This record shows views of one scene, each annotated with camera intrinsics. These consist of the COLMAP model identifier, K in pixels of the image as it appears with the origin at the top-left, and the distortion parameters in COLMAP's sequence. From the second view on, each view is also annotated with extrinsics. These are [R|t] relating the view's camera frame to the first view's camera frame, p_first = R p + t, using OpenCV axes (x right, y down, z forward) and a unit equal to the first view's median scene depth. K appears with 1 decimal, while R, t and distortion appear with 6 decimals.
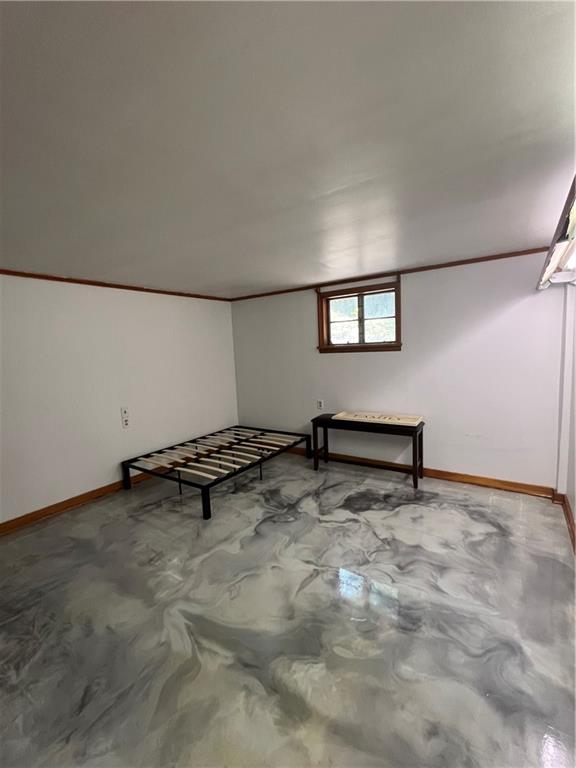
lens RADIAL K [[331.4, 0, 288.0], [0, 331.4, 384.0], [0, 0, 1]] dist [0.000008, 0.000164]
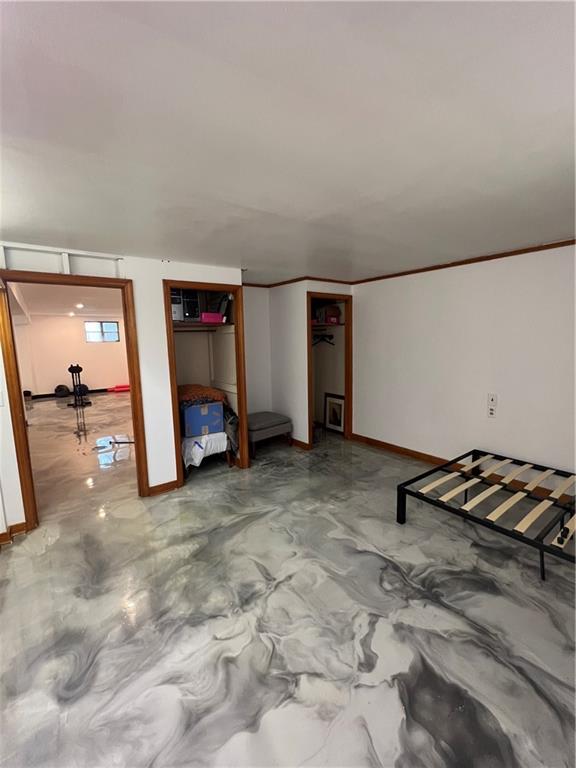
lens RADIAL K [[331.4, 0, 288.0], [0, 331.4, 384.0], [0, 0, 1]] dist [0.000008, 0.000164]
pose [[-0.319132, 0.181235, -0.930220, 0.750016], [-0.066287, 0.974872, 0.212675, -0.163413], [0.945389, 0.129533, -0.299099, 1.104158]]
